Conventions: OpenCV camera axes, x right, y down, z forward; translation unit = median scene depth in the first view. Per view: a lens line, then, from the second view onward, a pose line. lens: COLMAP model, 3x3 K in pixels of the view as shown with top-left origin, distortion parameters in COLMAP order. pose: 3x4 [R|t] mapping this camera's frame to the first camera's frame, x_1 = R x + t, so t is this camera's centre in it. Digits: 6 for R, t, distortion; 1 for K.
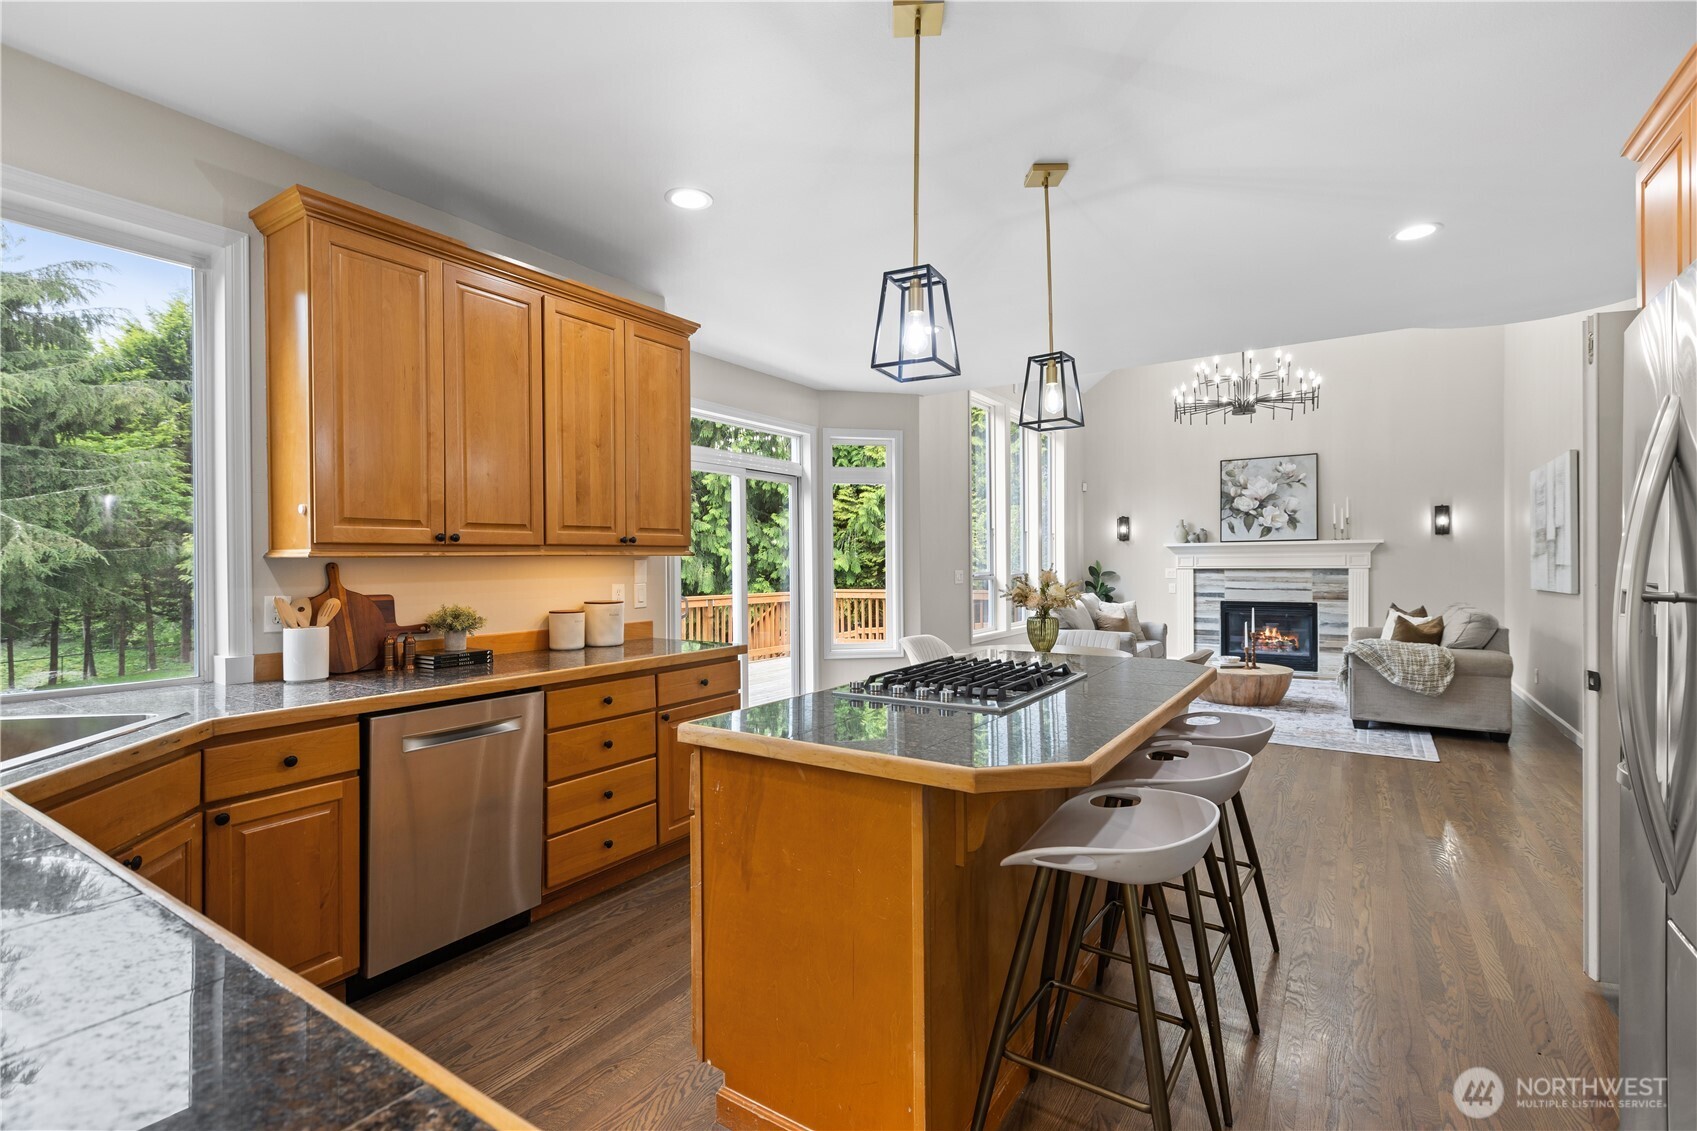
lens RADIAL K [[779.5, 0, 835.8], [0, 779.5, 556.3], [0, 0, 1]] dist [0.005176, 0.000524]
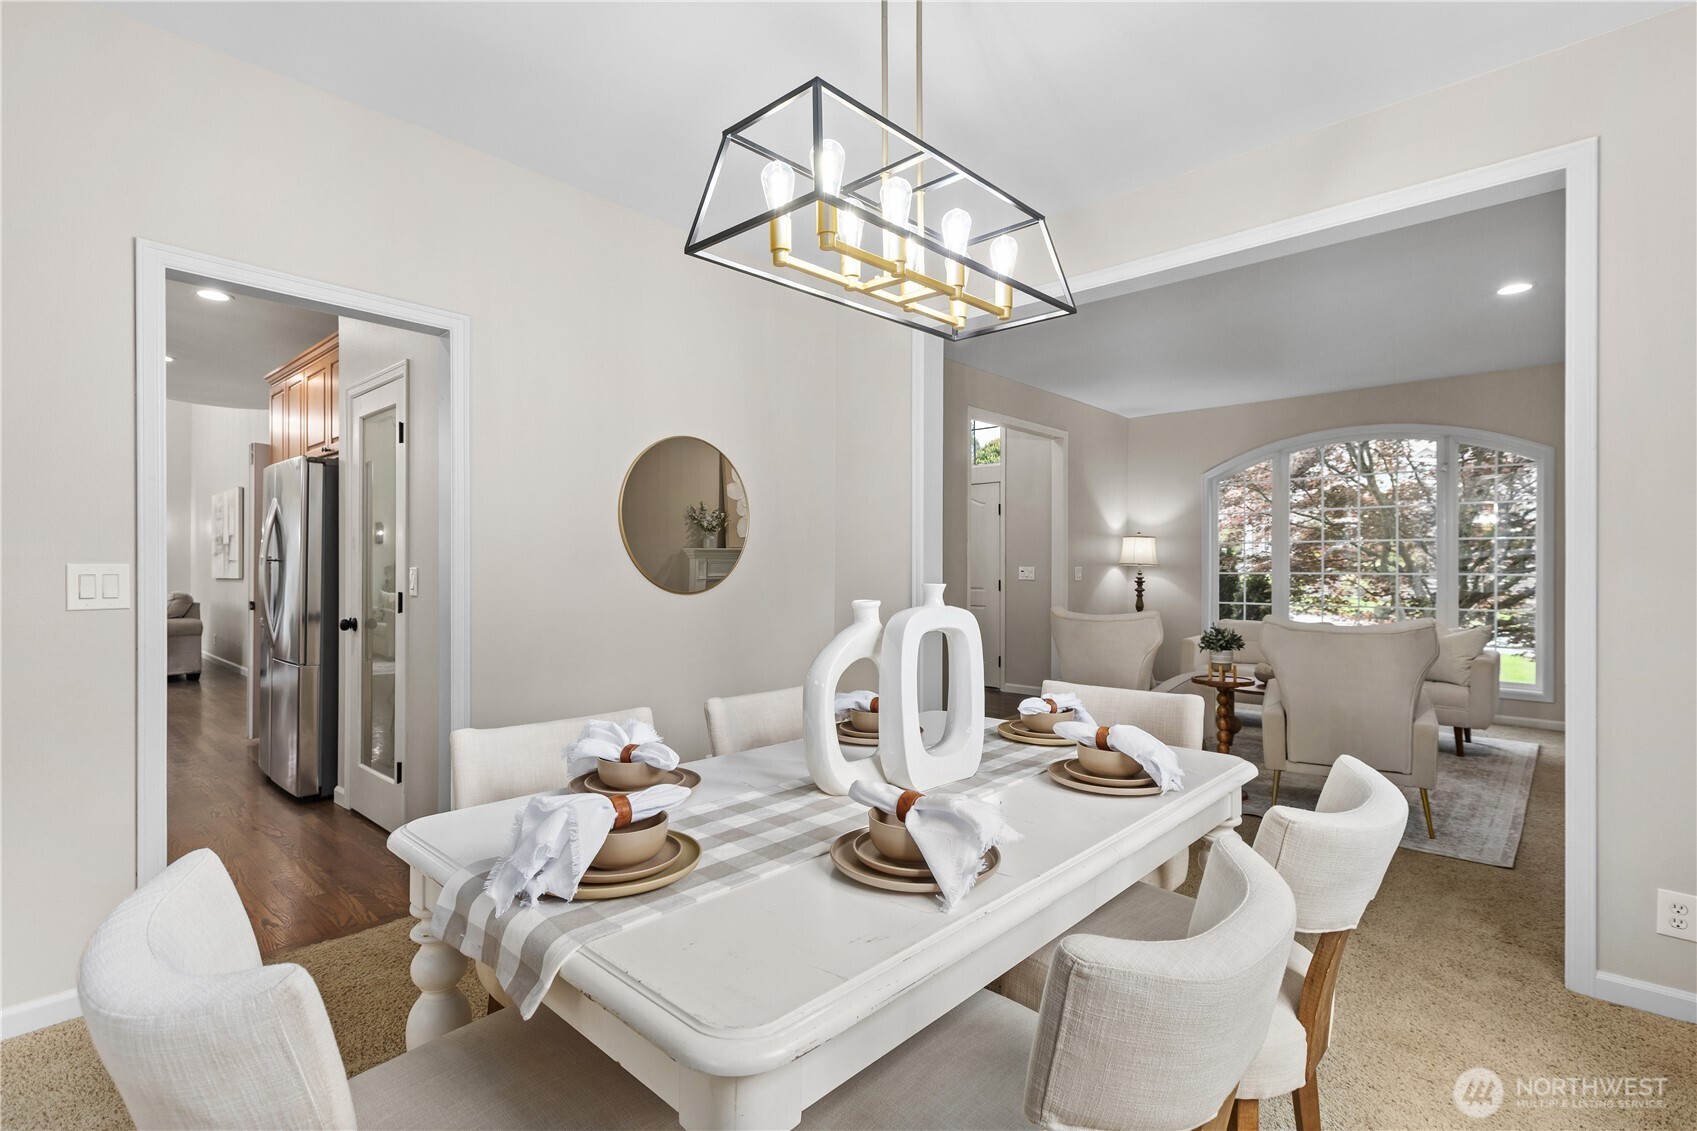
lens RADIAL K [[779.5, 0, 839.9], [0, 779.5, 570.4], [0, 0, 1]] dist [0.005176, 0.000524]
pose [[0.155776, -0.001383, 0.987791, -0.245369], [-0.010390, 0.999941, 0.003038, 0.008569], [-0.987738, -0.010737, 0.155753, -0.252286]]
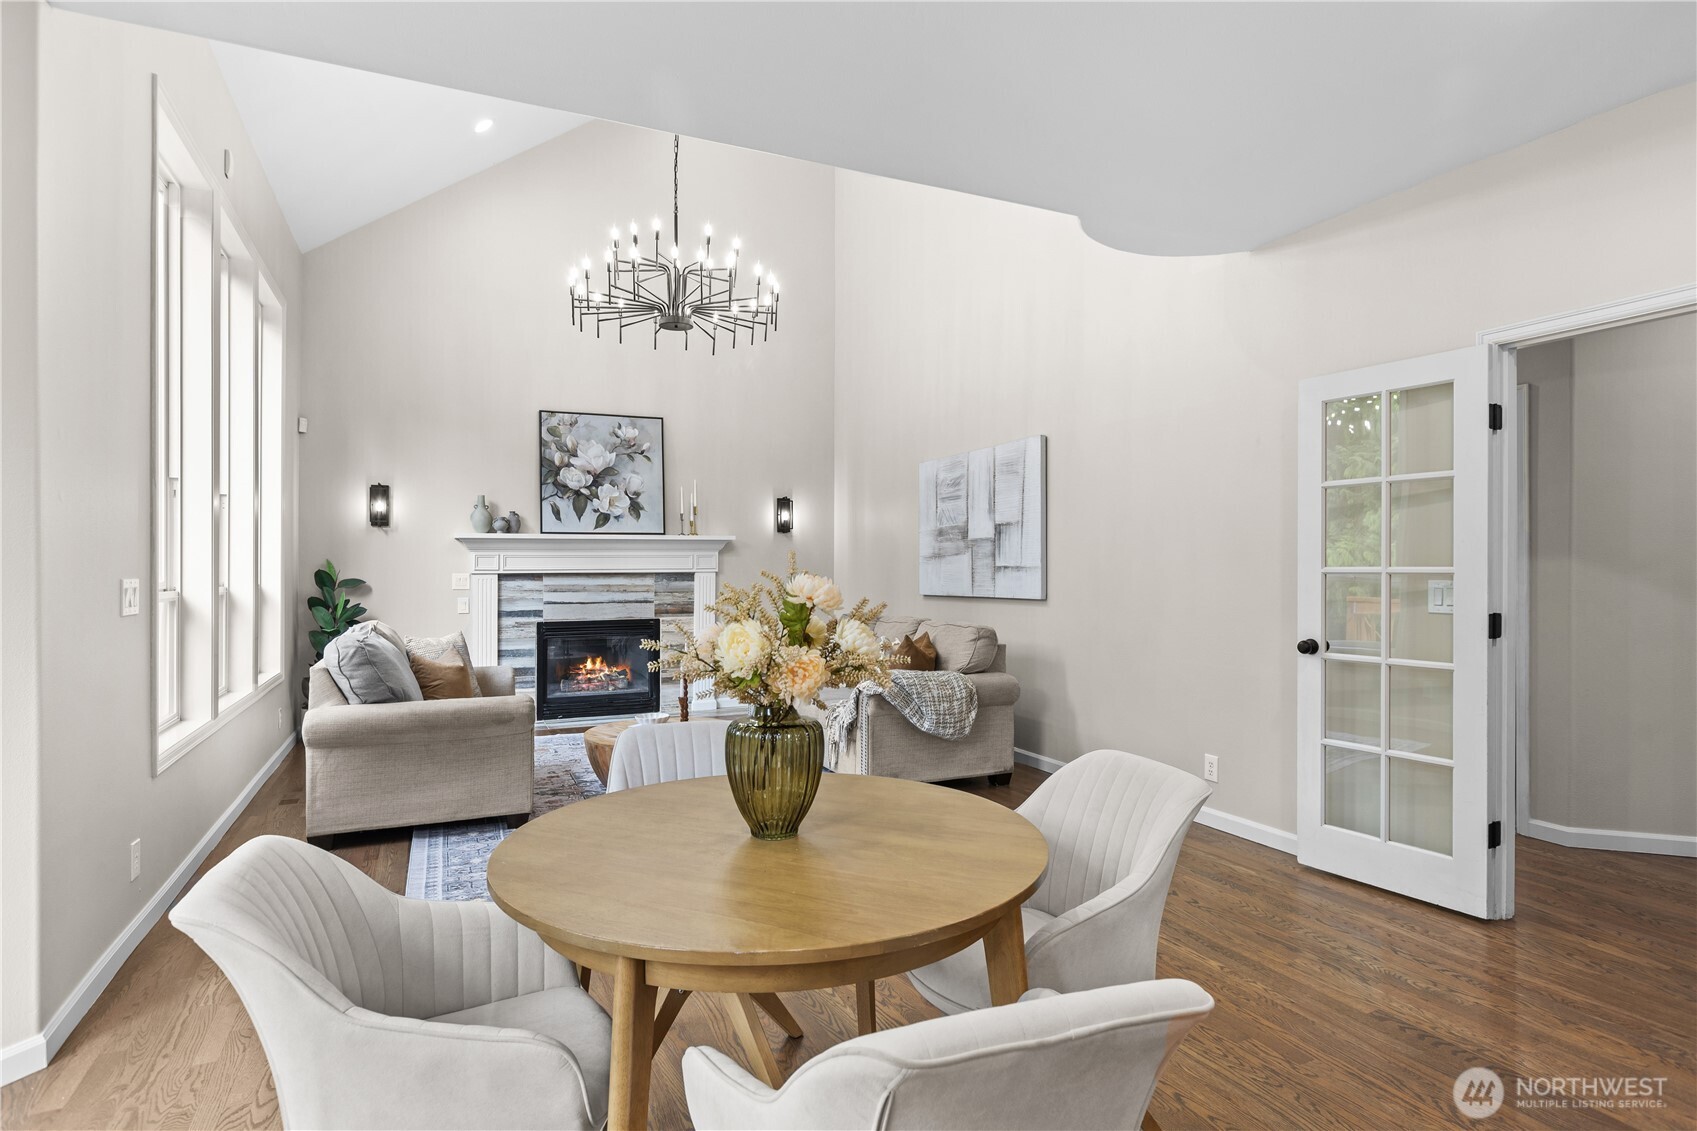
lens RADIAL K [[908.1, 0, 853.2], [0, 908.1, 562.7], [0, 0, 1]] dist [0.001483, -0.000699]
pose [[0.534959, 0.007674, 0.844843, -0.015898], [-0.008388, 0.999958, -0.003772, 0.007680], [-0.844836, -0.005069, 0.535001, 0.378894]]
